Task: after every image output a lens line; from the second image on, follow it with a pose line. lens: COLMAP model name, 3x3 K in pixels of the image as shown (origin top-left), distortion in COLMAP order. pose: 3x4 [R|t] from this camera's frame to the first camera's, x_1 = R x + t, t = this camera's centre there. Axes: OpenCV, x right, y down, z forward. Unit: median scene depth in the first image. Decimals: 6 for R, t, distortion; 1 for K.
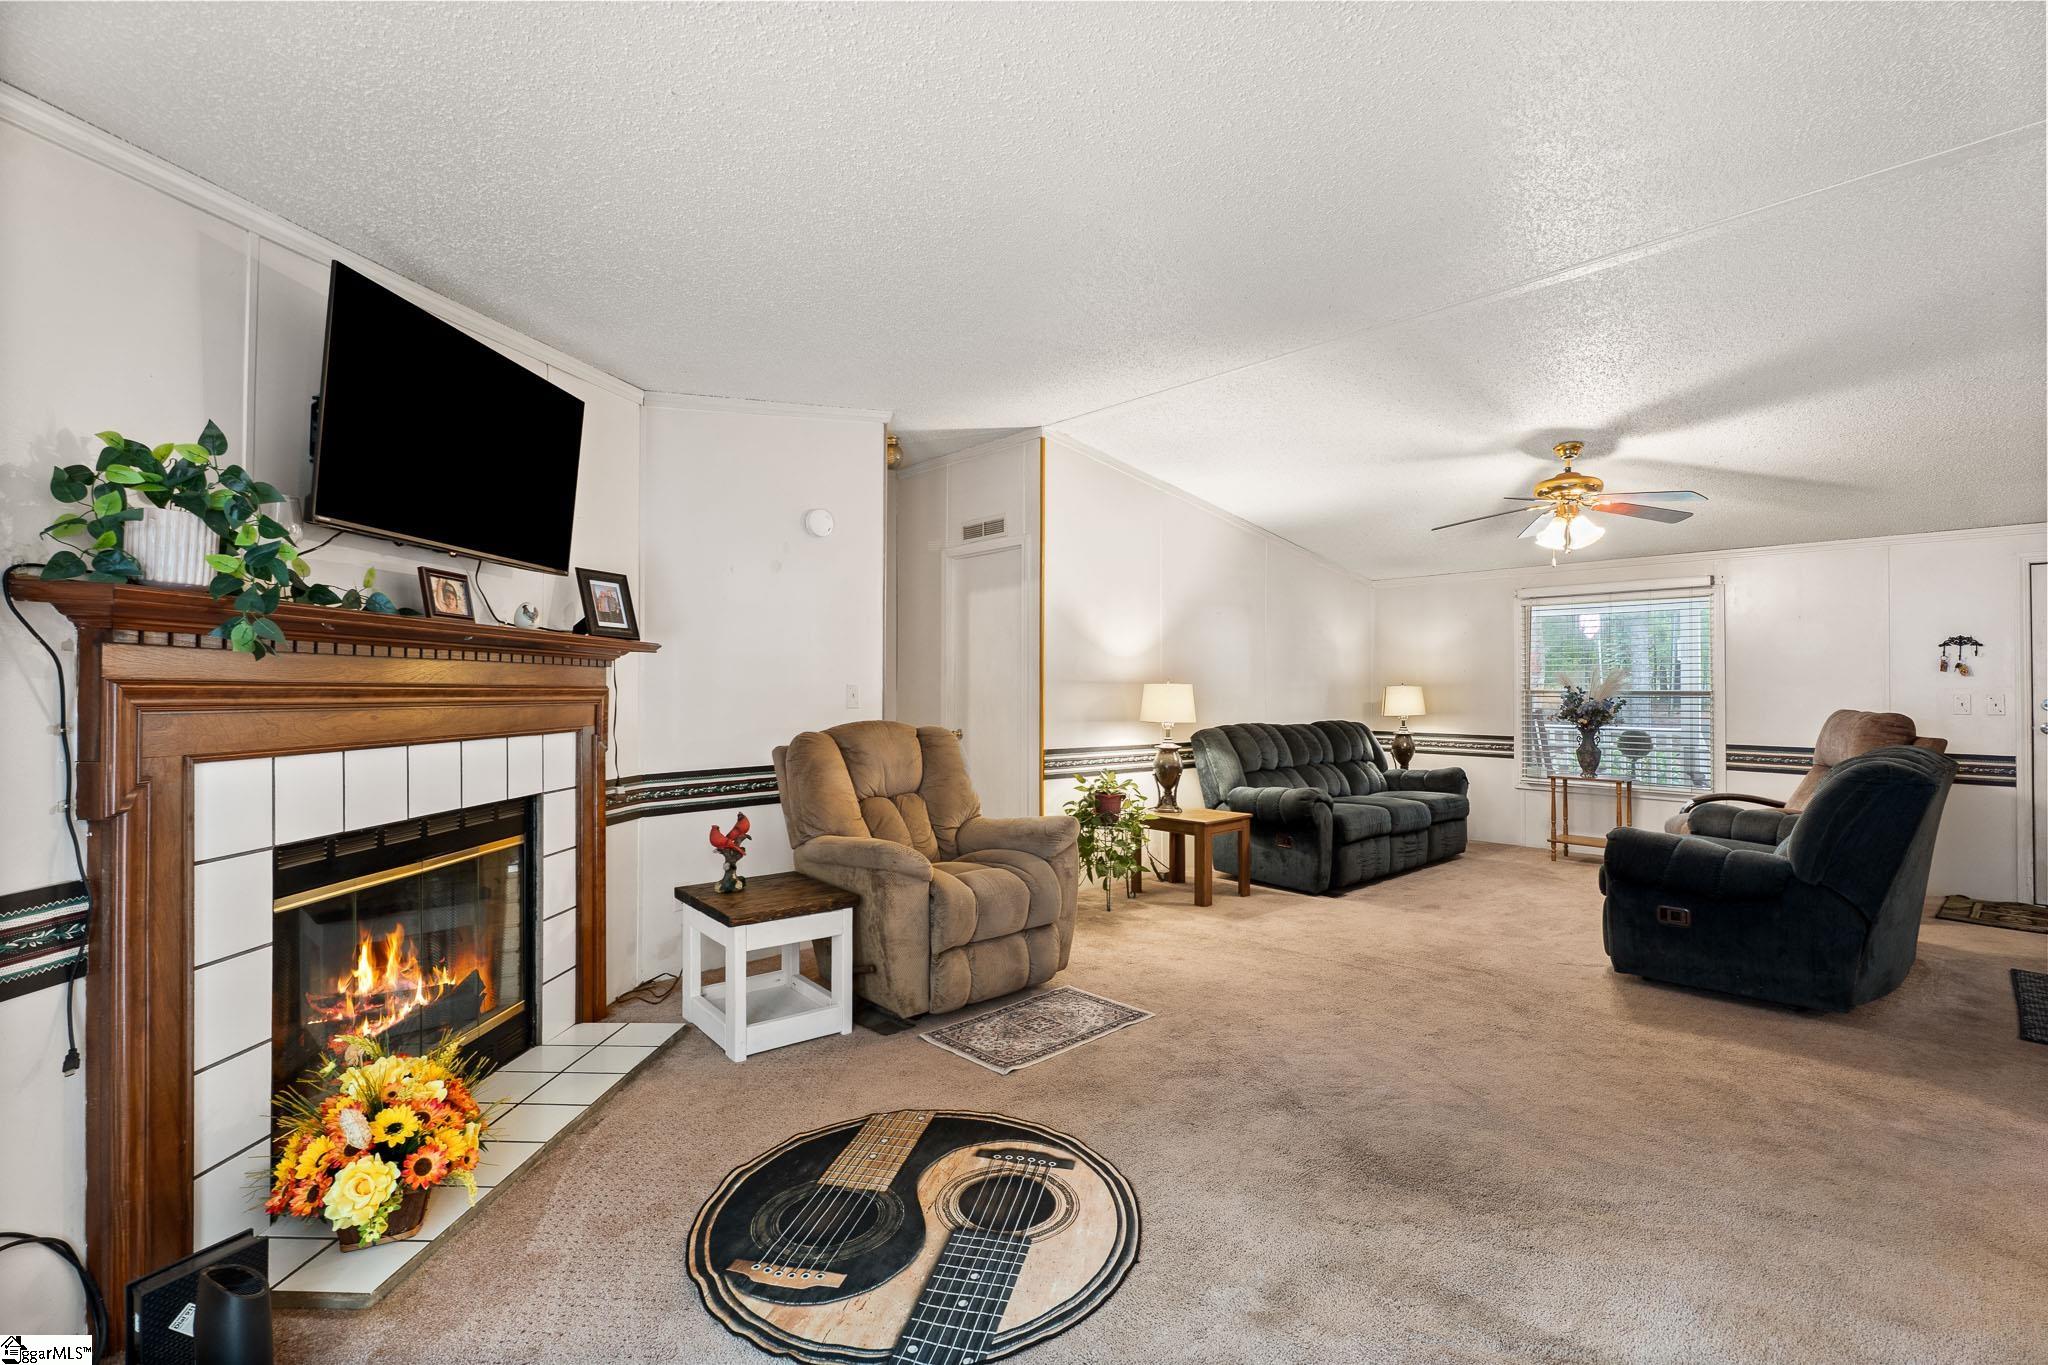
lens RADIAL K [[912.9, 0, 1029.0], [0, 912.9, 685.2], [0, 0, 1]] dist [0.003406, -0.001954]
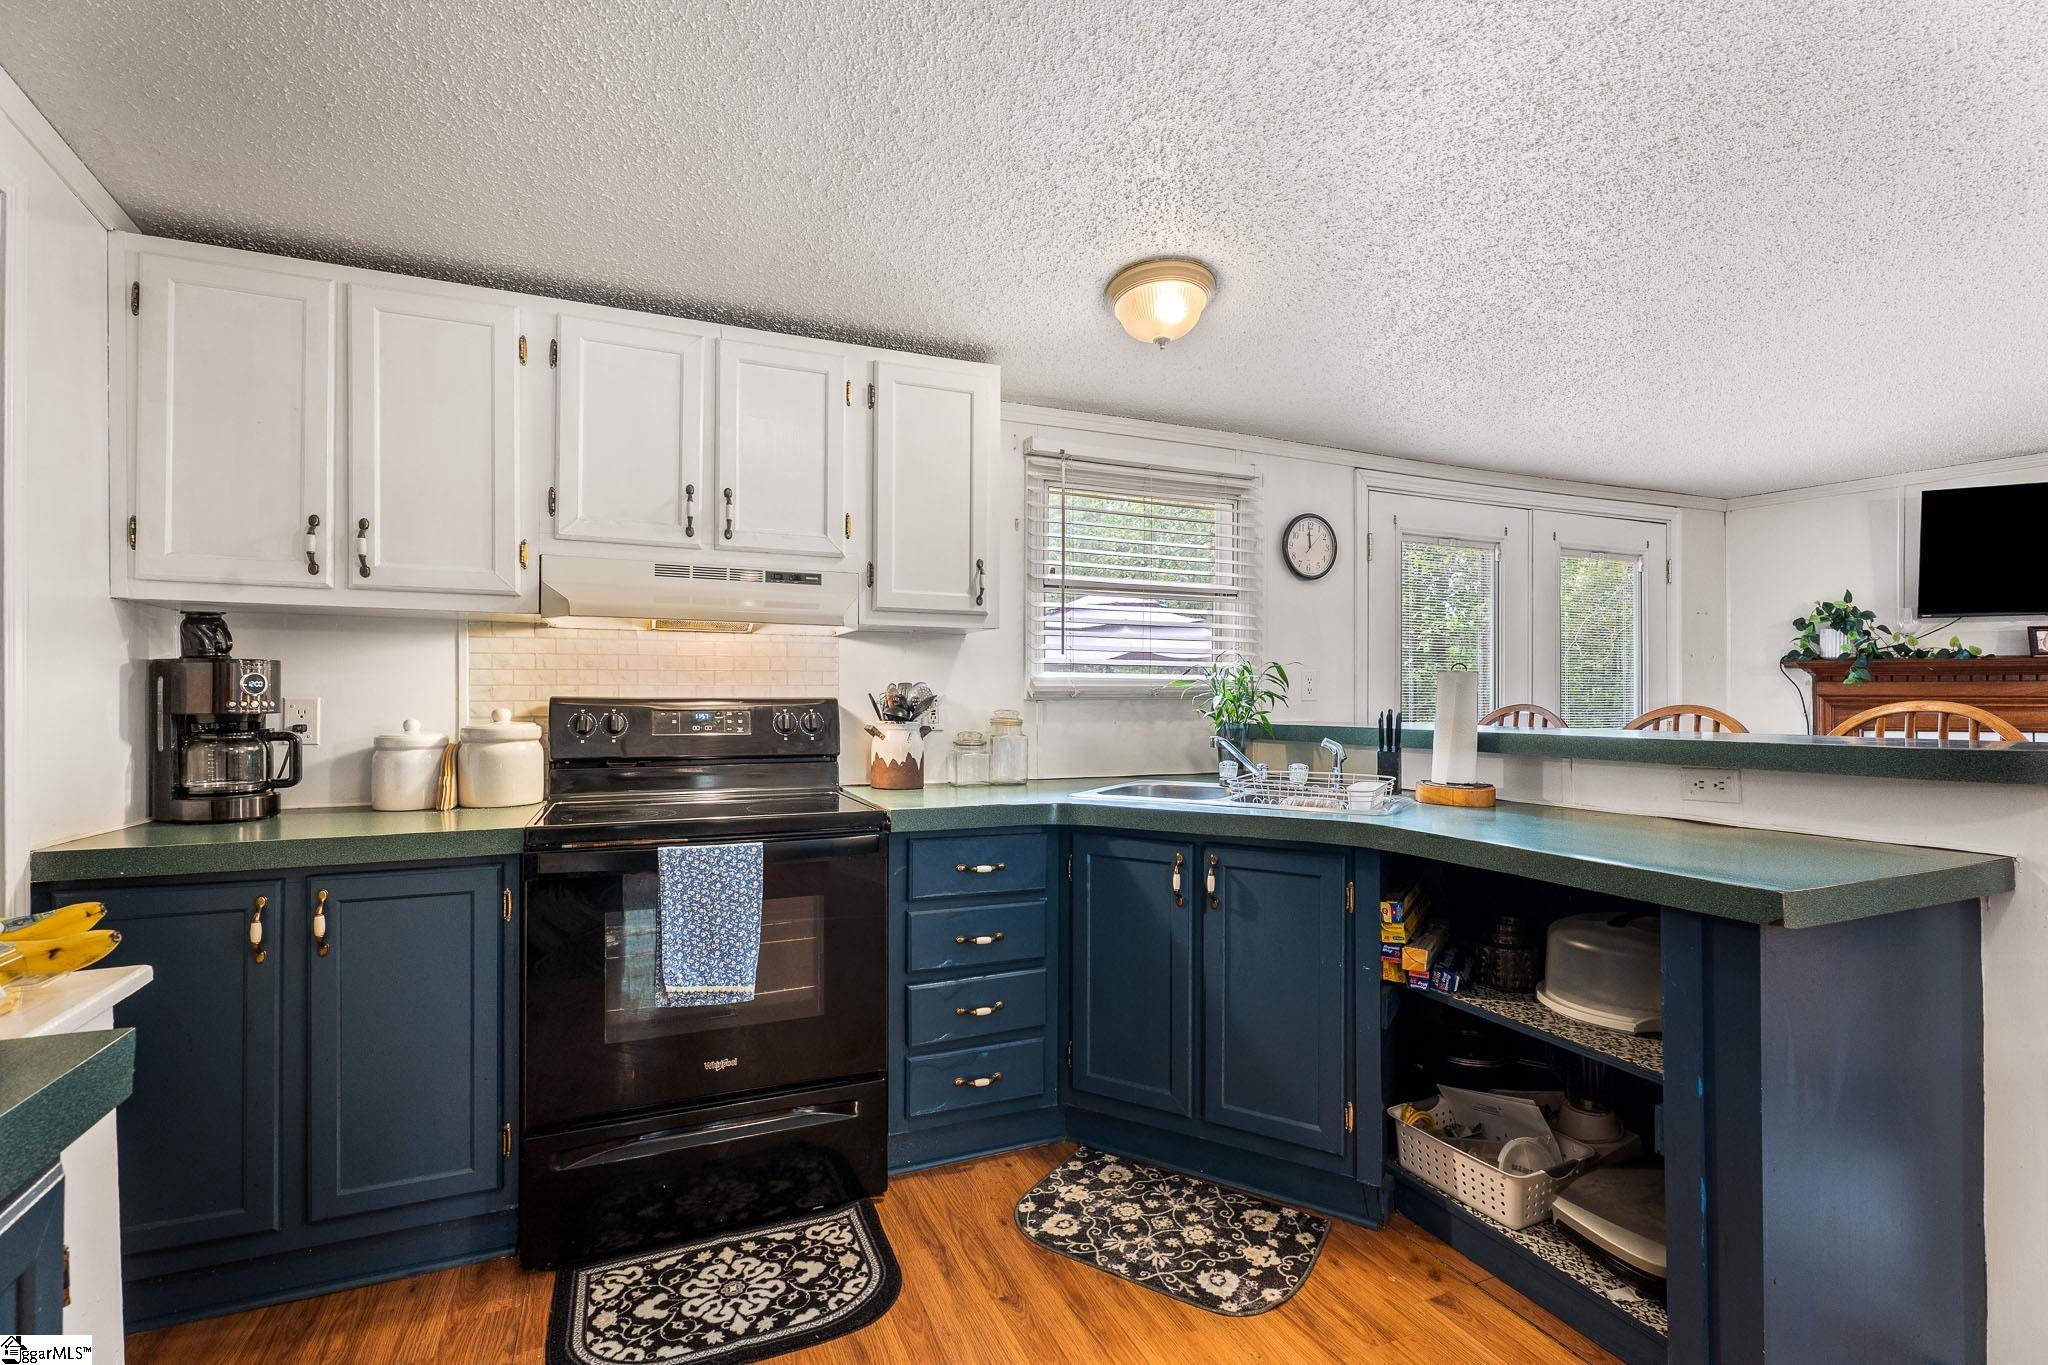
lens RADIAL K [[912.9, 0, 1019.2], [0, 912.9, 695.6], [0, 0, 1]] dist [0.003406, -0.001954]
pose [[-0.348771, -0.007536, -0.937178, 0.786641], [0.003580, 0.999950, -0.009373, 0.004573], [0.937201, -0.006624, -0.348726, -0.085770]]
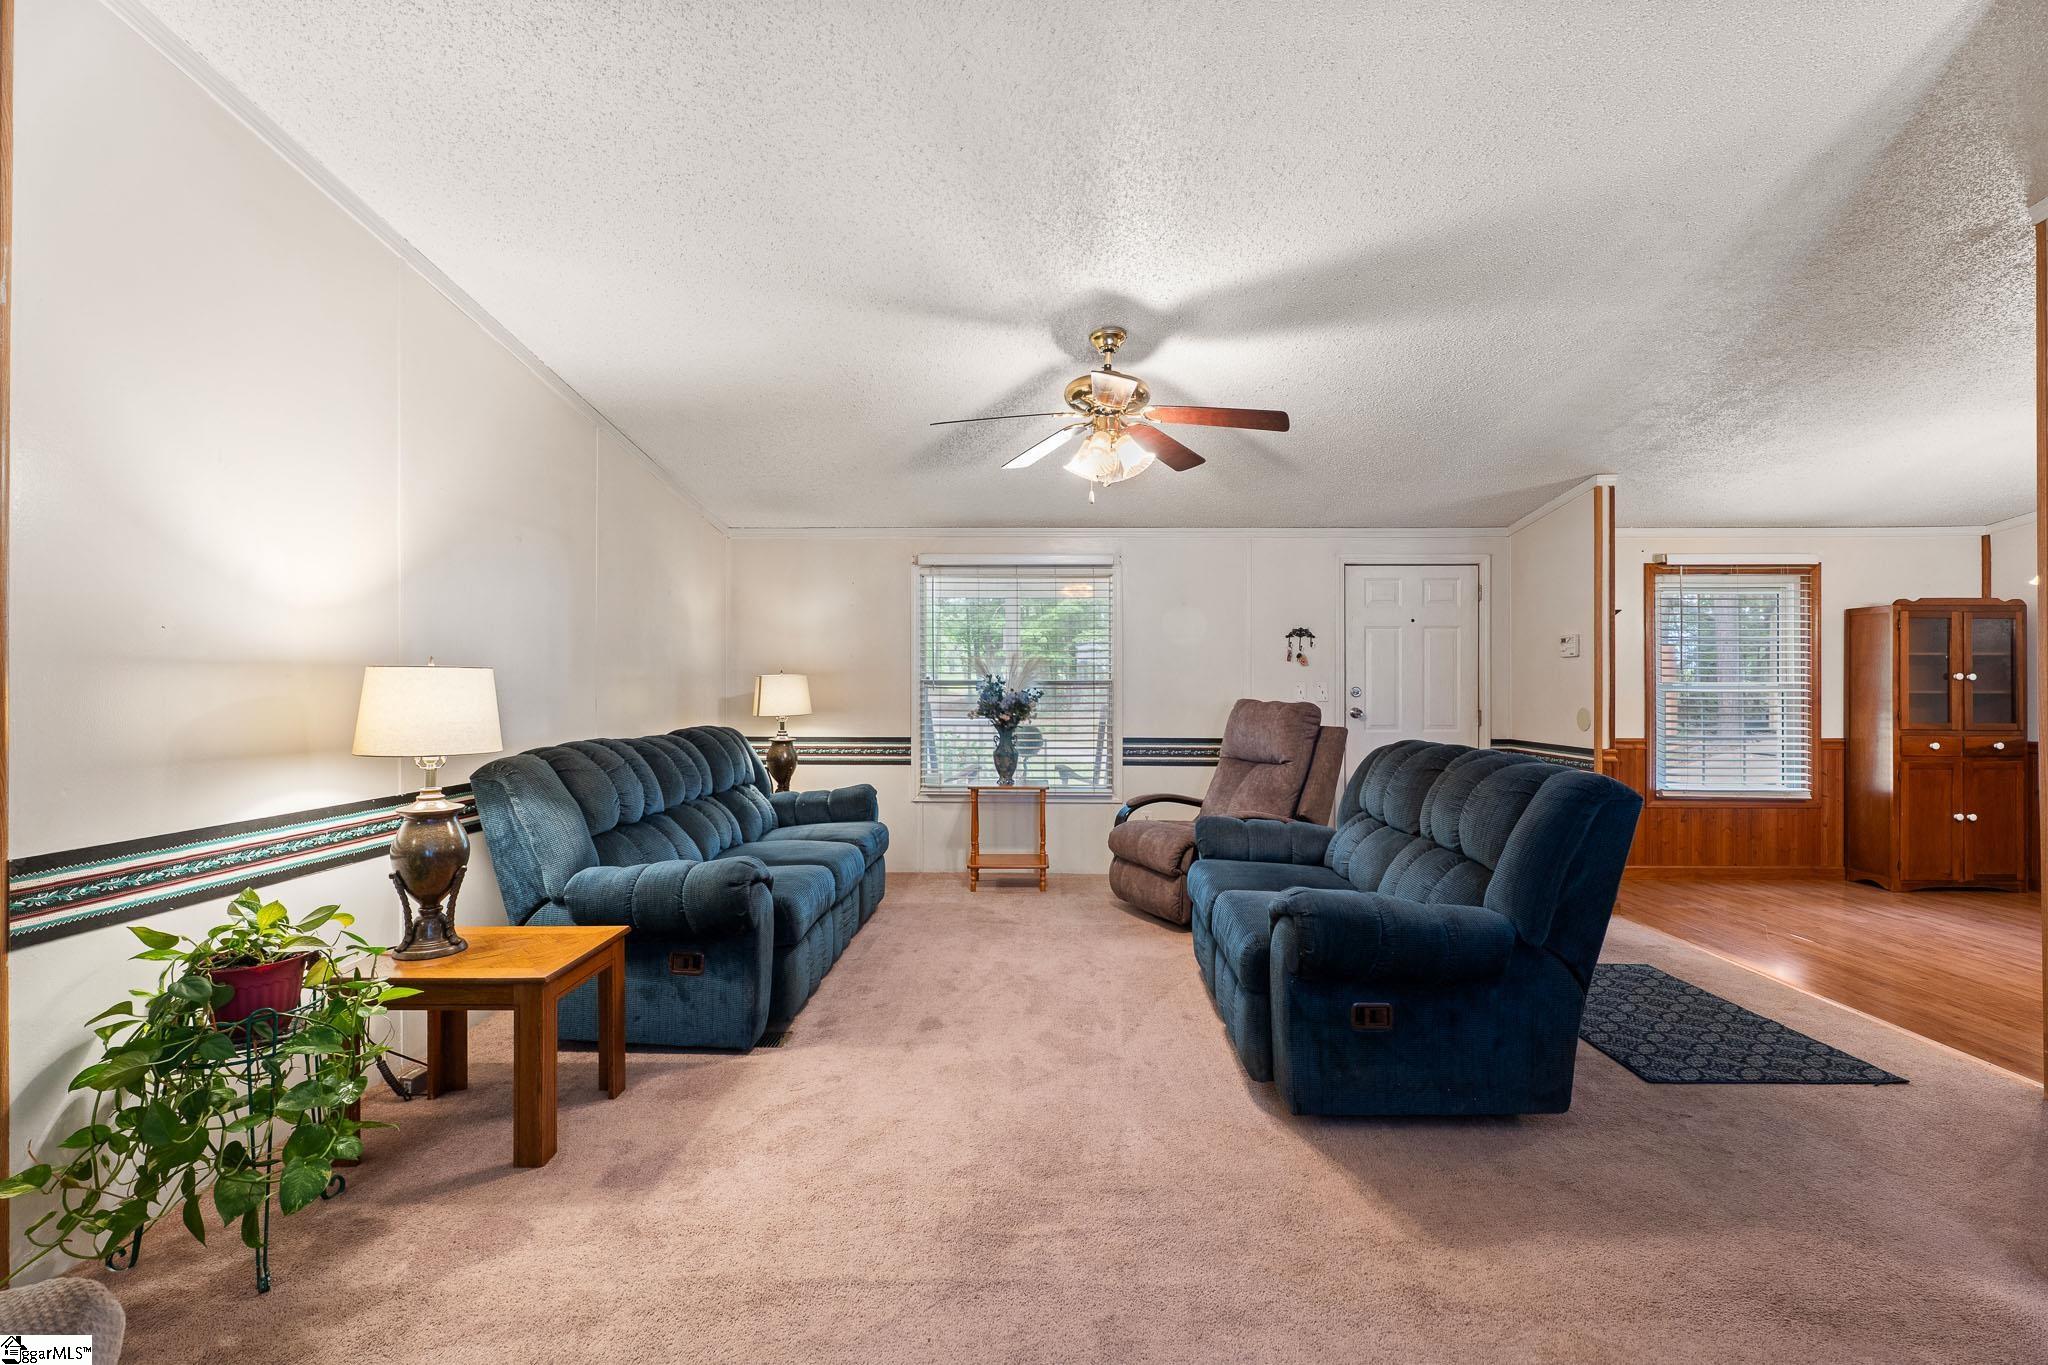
lens RADIAL K [[912.9, 0, 1031.2], [0, 912.9, 681.5], [0, 0, 1]] dist [0.003406, -0.001954]
pose [[0.692991, -0.003057, 0.720940, 0.038503], [-0.001934, 0.999980, 0.006100, 0.002760], [-0.720944, -0.005621, 0.692971, 0.545512]]
